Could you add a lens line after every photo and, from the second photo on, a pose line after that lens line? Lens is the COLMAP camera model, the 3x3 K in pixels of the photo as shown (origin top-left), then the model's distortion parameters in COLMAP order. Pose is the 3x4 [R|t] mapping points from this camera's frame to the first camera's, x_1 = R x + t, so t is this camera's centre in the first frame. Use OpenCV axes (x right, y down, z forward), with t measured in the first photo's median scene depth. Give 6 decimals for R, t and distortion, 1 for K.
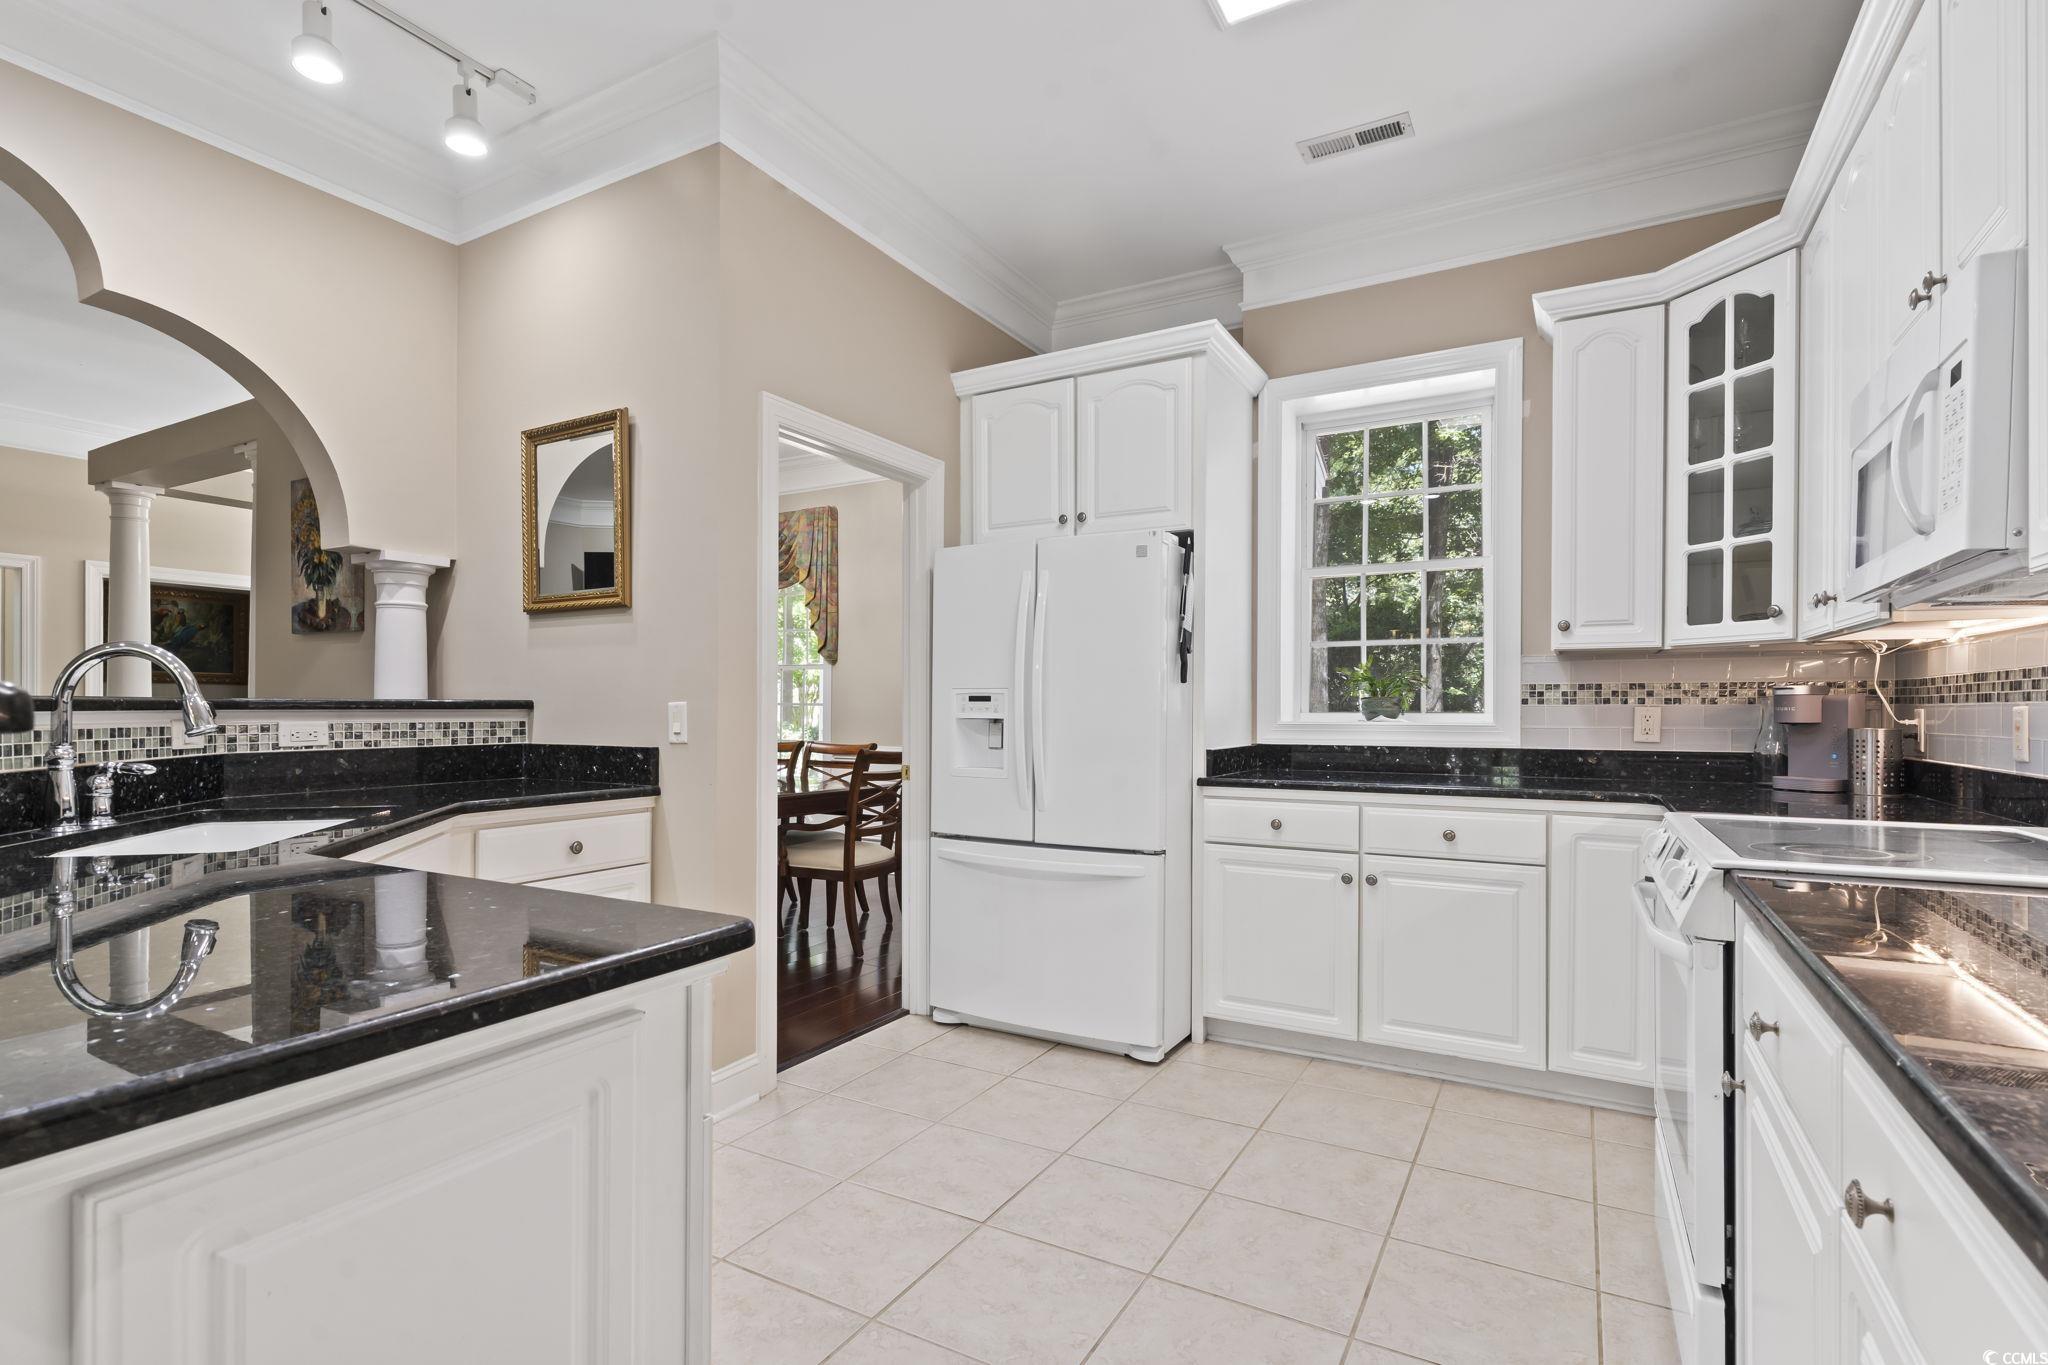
lens RADIAL K [[979.4, 0, 1014.7], [0, 979.4, 707.8], [0, 0, 1]] dist [-0.001849, 0.000341]
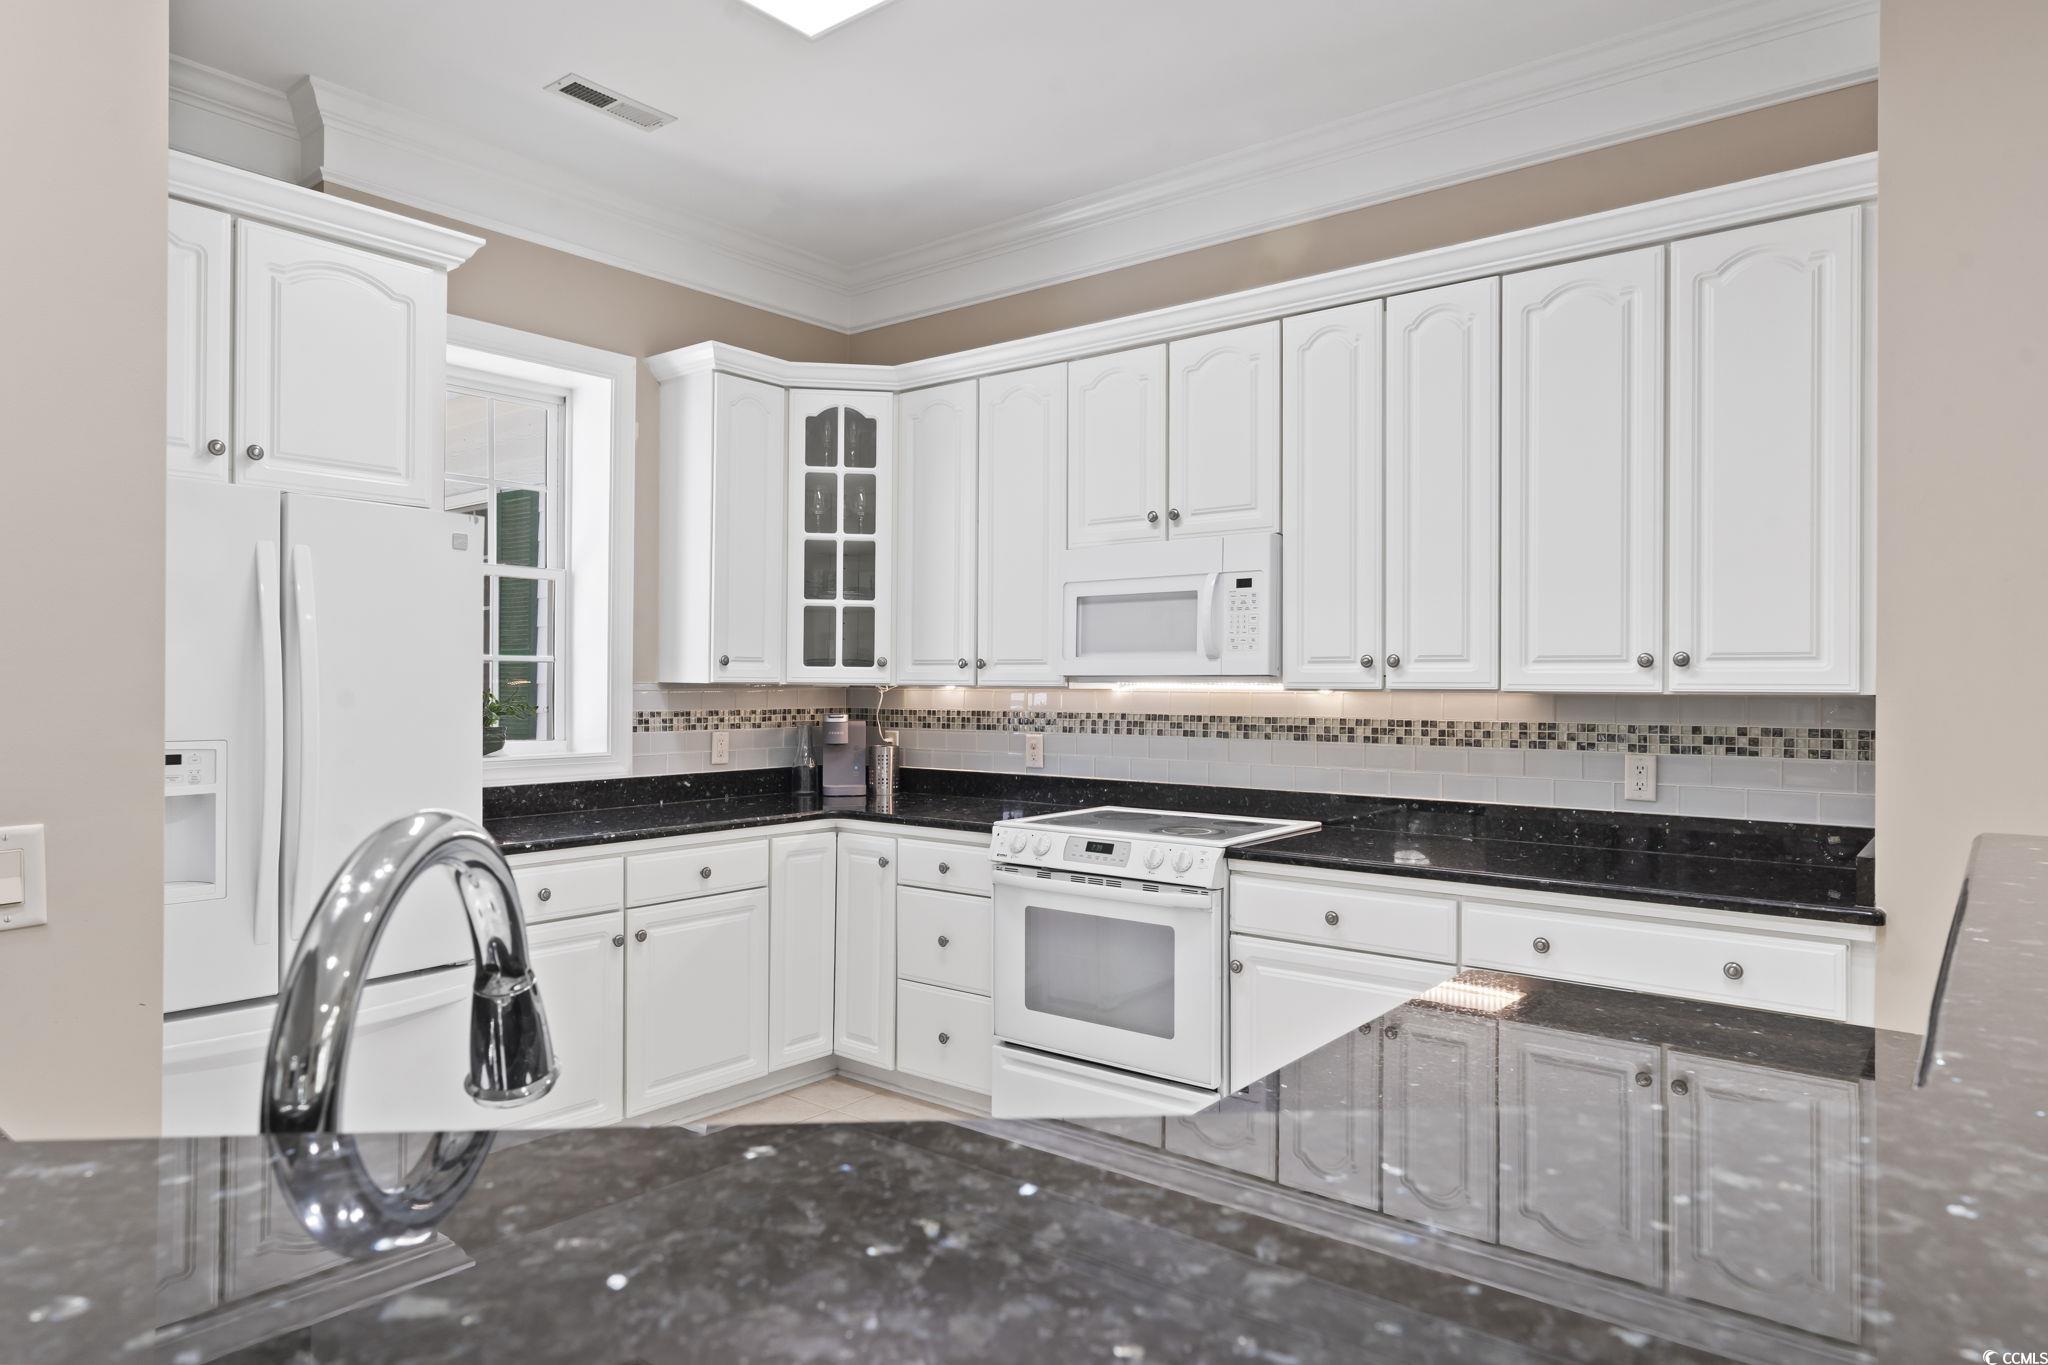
lens RADIAL K [[1236.5, 0, 1015.3], [0, 1236.5, 684.3], [0, 0, 1]] dist [-0.002329, -0.000630]
pose [[0.155866, -0.000913, 0.987778, -0.771326], [-0.004087, 0.999990, 0.001569, -0.065784], [-0.987770, -0.004281, 0.155861, 0.514844]]
